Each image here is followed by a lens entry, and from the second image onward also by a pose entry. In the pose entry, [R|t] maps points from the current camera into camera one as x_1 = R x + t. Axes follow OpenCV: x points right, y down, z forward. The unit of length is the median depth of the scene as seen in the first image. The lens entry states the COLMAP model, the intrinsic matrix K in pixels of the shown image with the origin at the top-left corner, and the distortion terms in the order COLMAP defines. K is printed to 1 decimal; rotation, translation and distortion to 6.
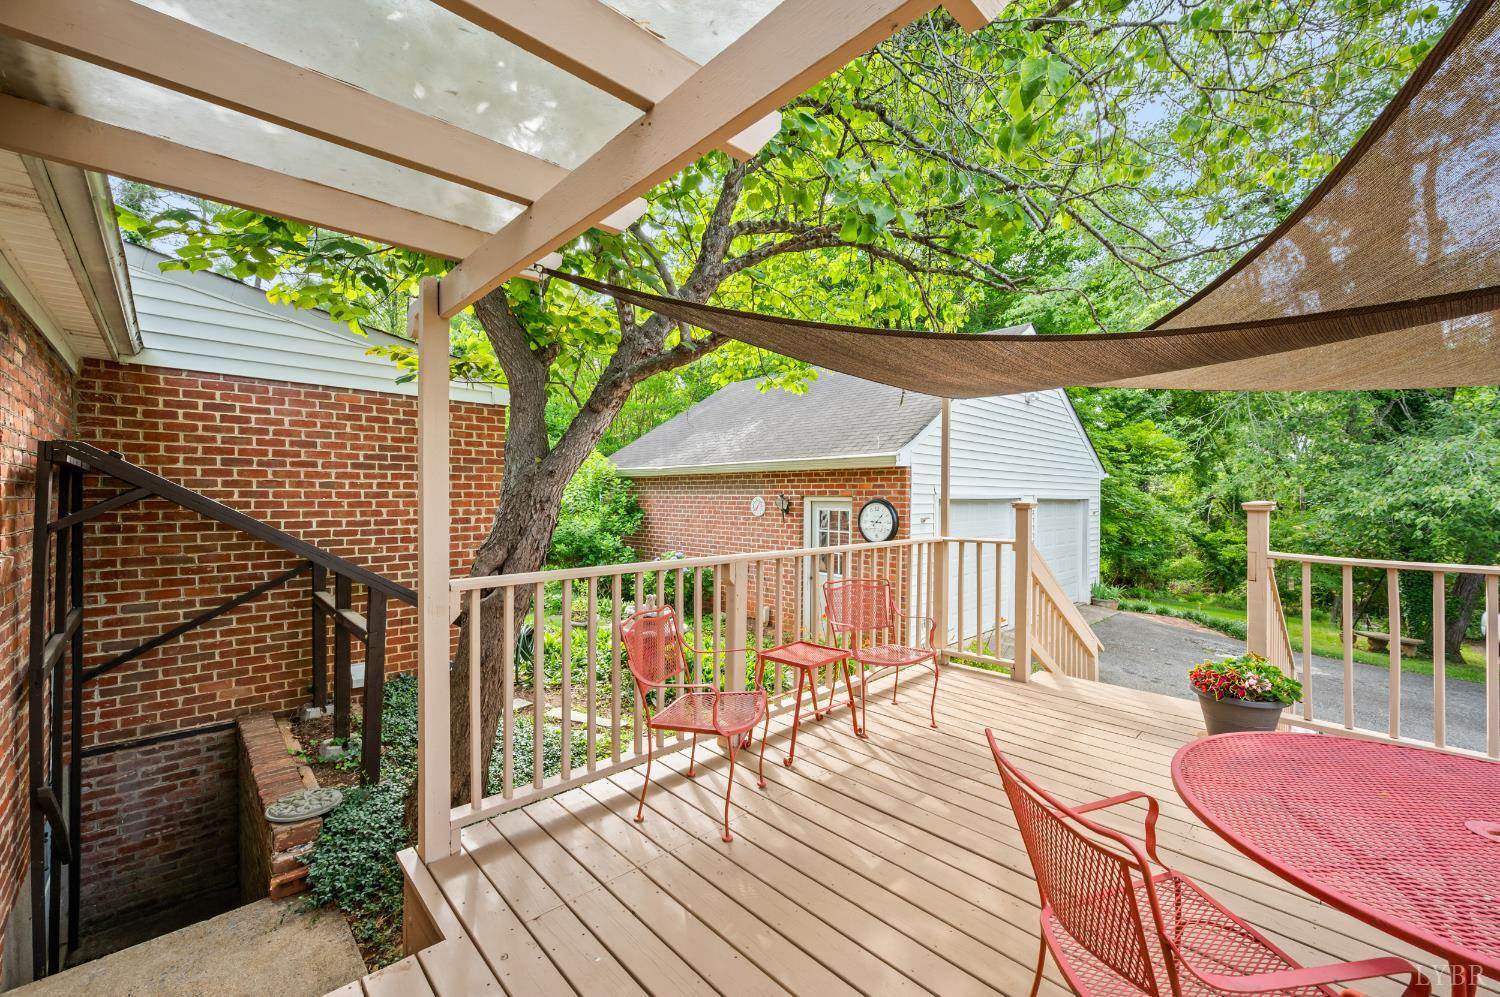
lens RADIAL K [[606.5, 0, 746.0], [0, 606.5, 500.2], [0, 0, 1]] dist [0.001830, 0.000040]
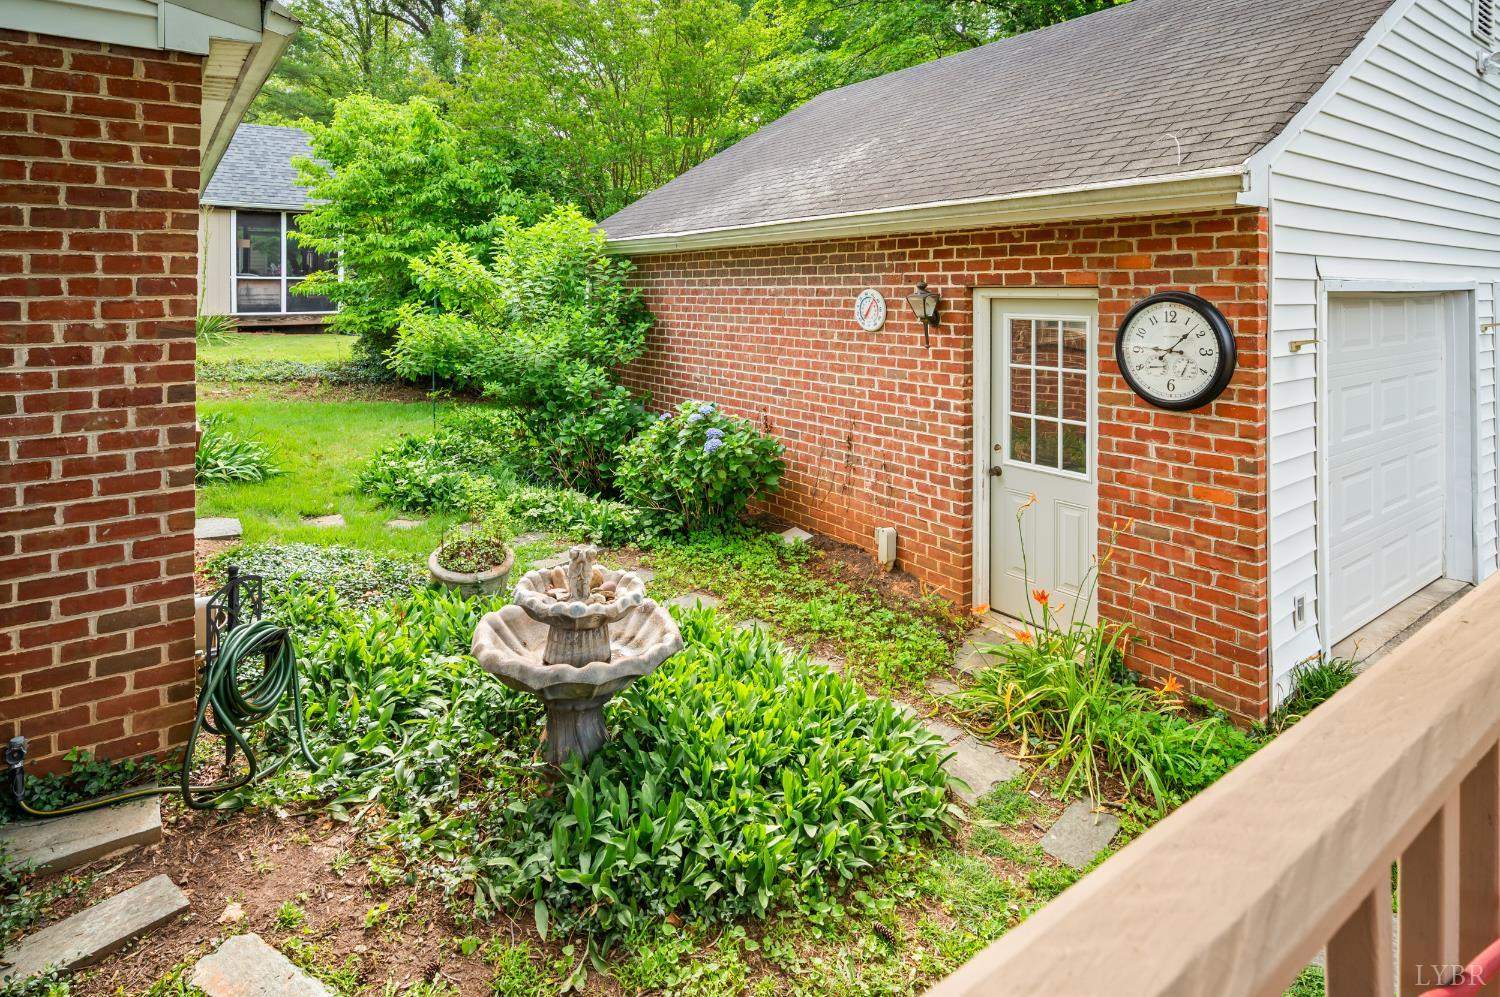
lens RADIAL K [[816.0, 0, 745.7], [0, 816.0, 290.6], [0, 0, 1]] dist [-0.000408, -0.000226]
pose [[0.990677, -0.005741, -0.136111, 0.011541], [0.004811, 0.999963, -0.007156, -0.000645], [0.136147, 0.006434, 0.990668, 0.385848]]
